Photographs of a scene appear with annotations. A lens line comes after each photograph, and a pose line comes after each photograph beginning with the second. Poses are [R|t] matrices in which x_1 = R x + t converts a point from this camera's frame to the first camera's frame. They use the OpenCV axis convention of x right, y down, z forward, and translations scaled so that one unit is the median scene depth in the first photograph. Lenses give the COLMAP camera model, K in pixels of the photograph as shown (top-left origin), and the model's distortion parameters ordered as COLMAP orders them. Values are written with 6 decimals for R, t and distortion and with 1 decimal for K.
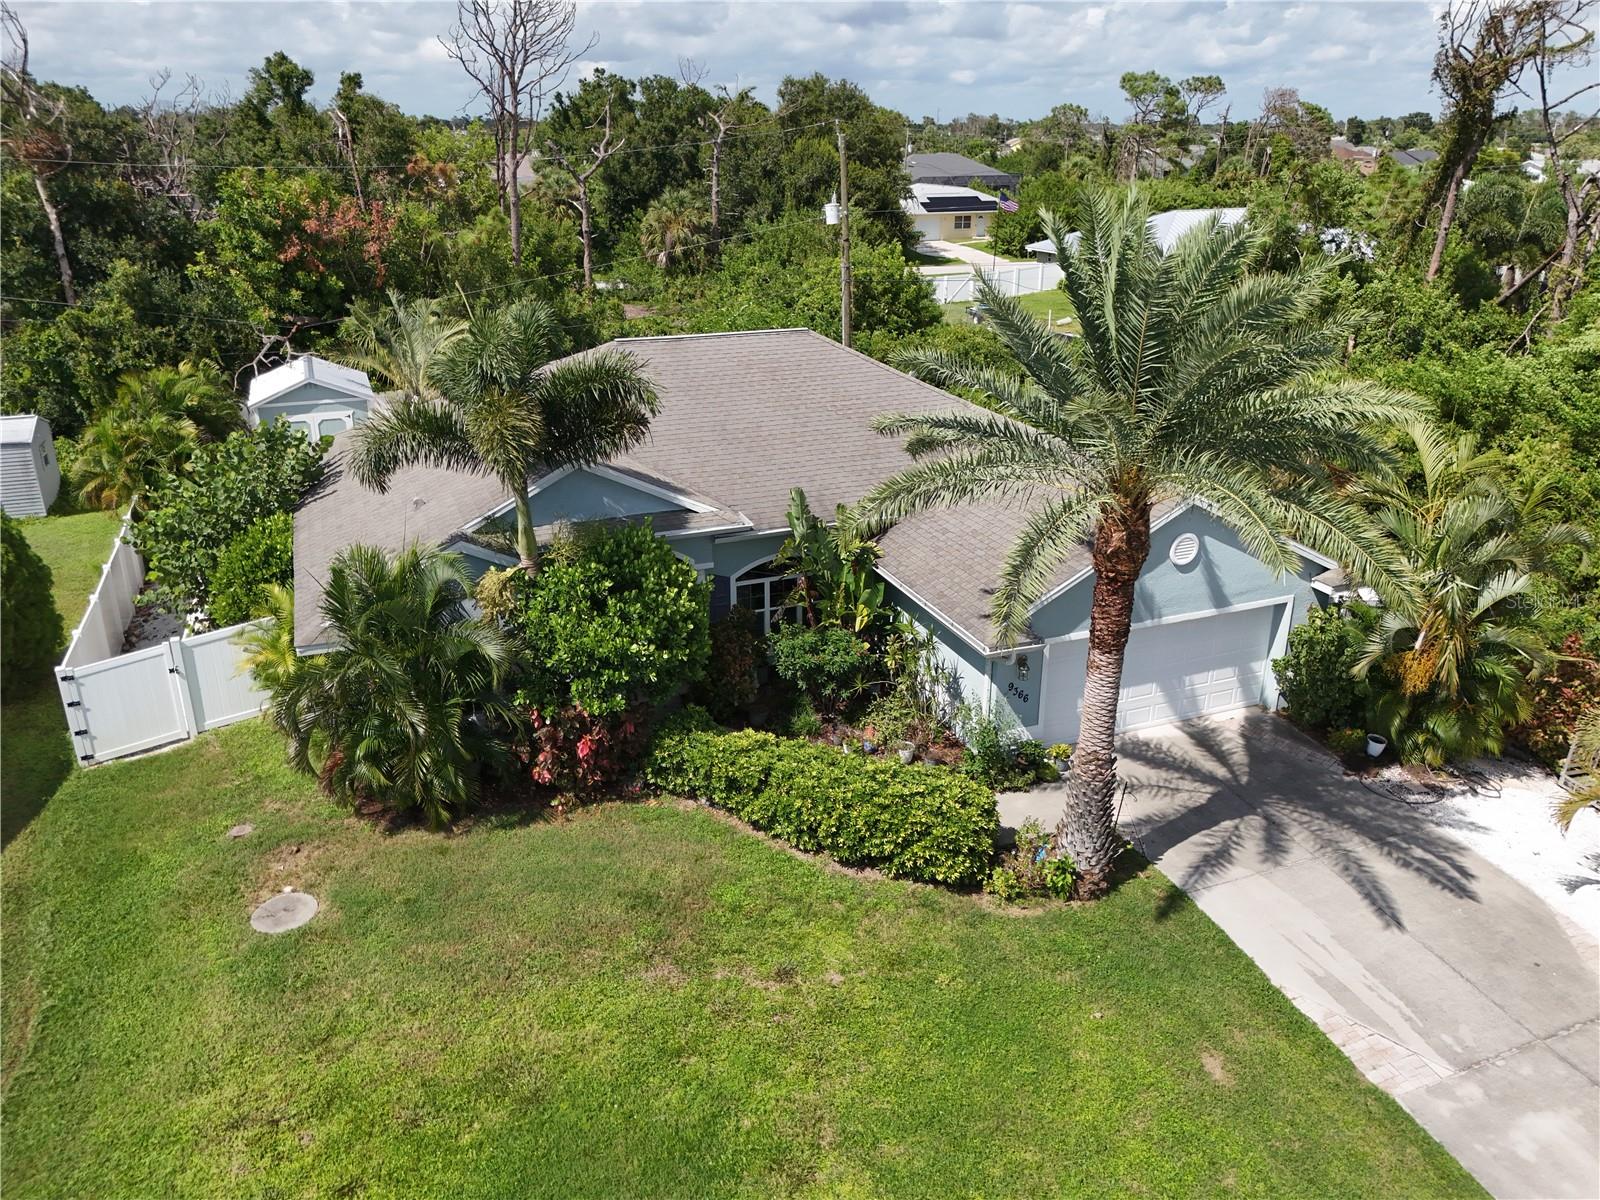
lens RADIAL K [[1145.0, 0, 800.0], [0, 1145.0, 600.0], [0, 0, 1]] dist [0.029188, 0.000527]
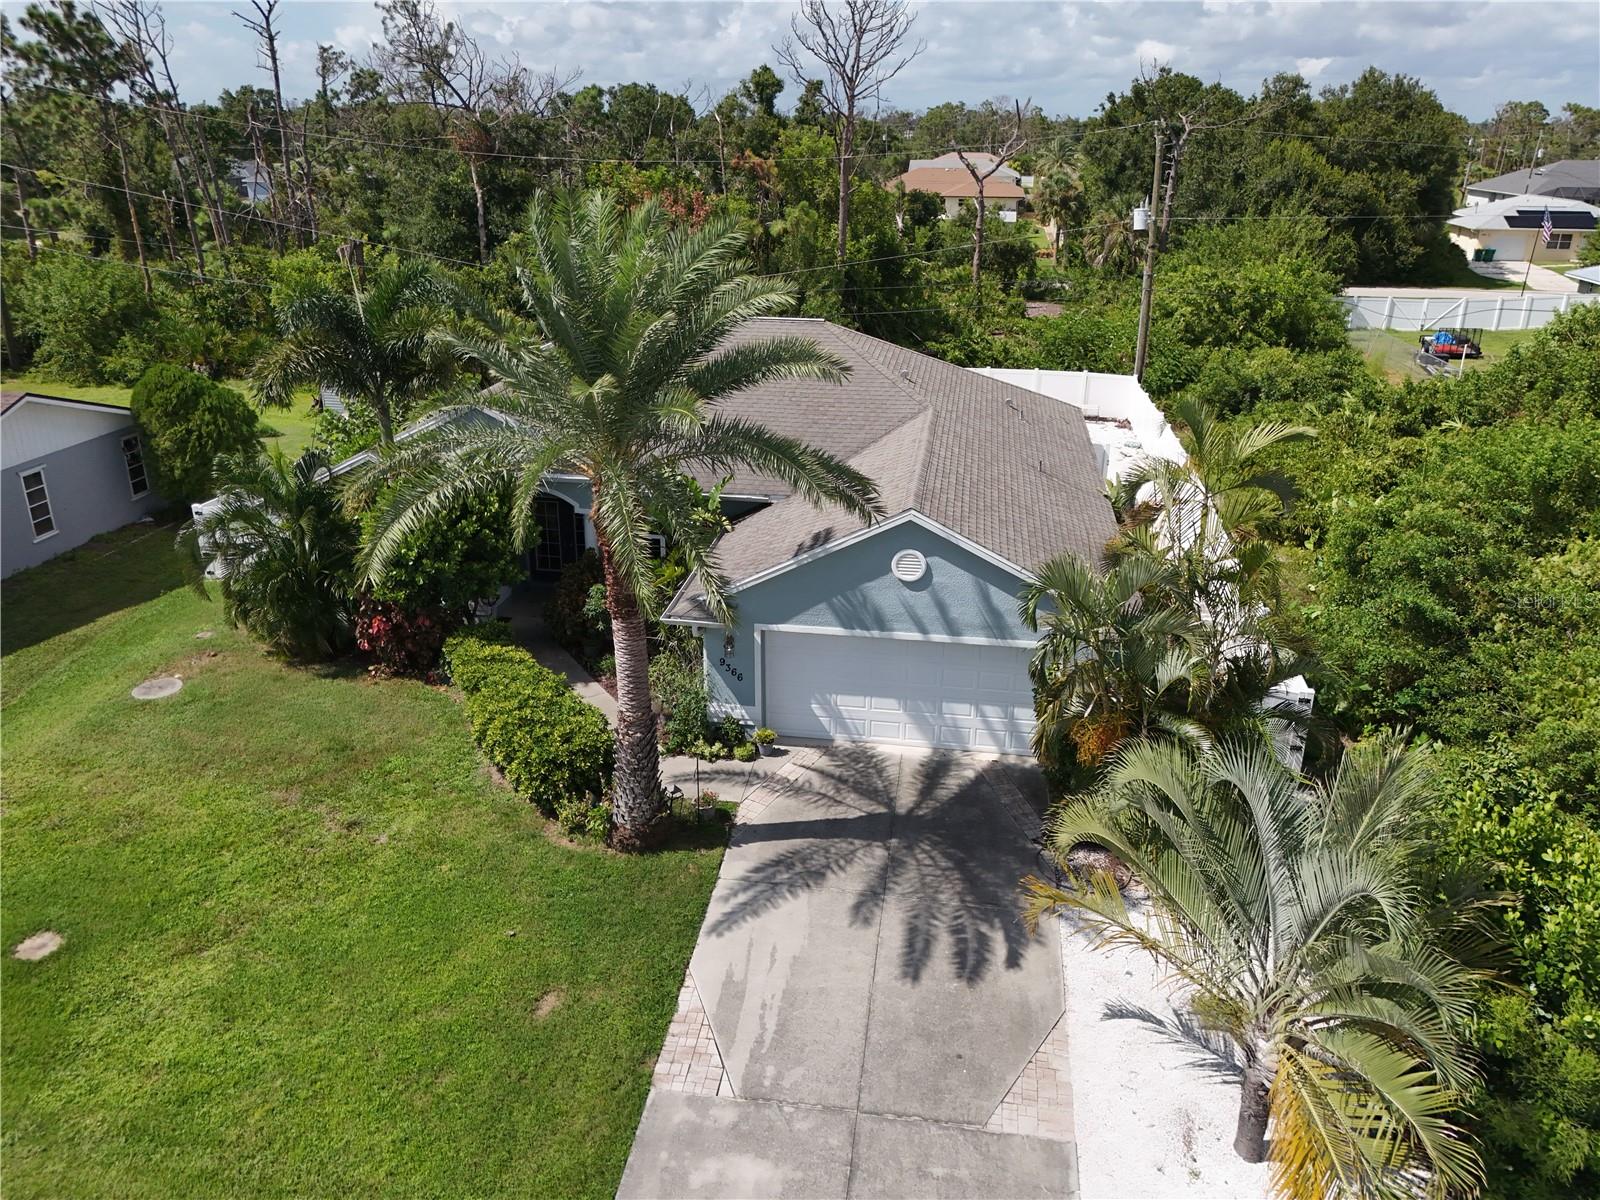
lens RADIAL K [[1145.6, 0, 809.0], [0, 1145.6, 578.4], [0, 0, 1]] dist [0.079417, -0.093816]
pose [[0.866342, 0.189135, -0.462254, 0.355835], [-0.197363, 0.979840, 0.031018, -0.023381], [0.458802, 0.064360, 0.886205, 0.047737]]
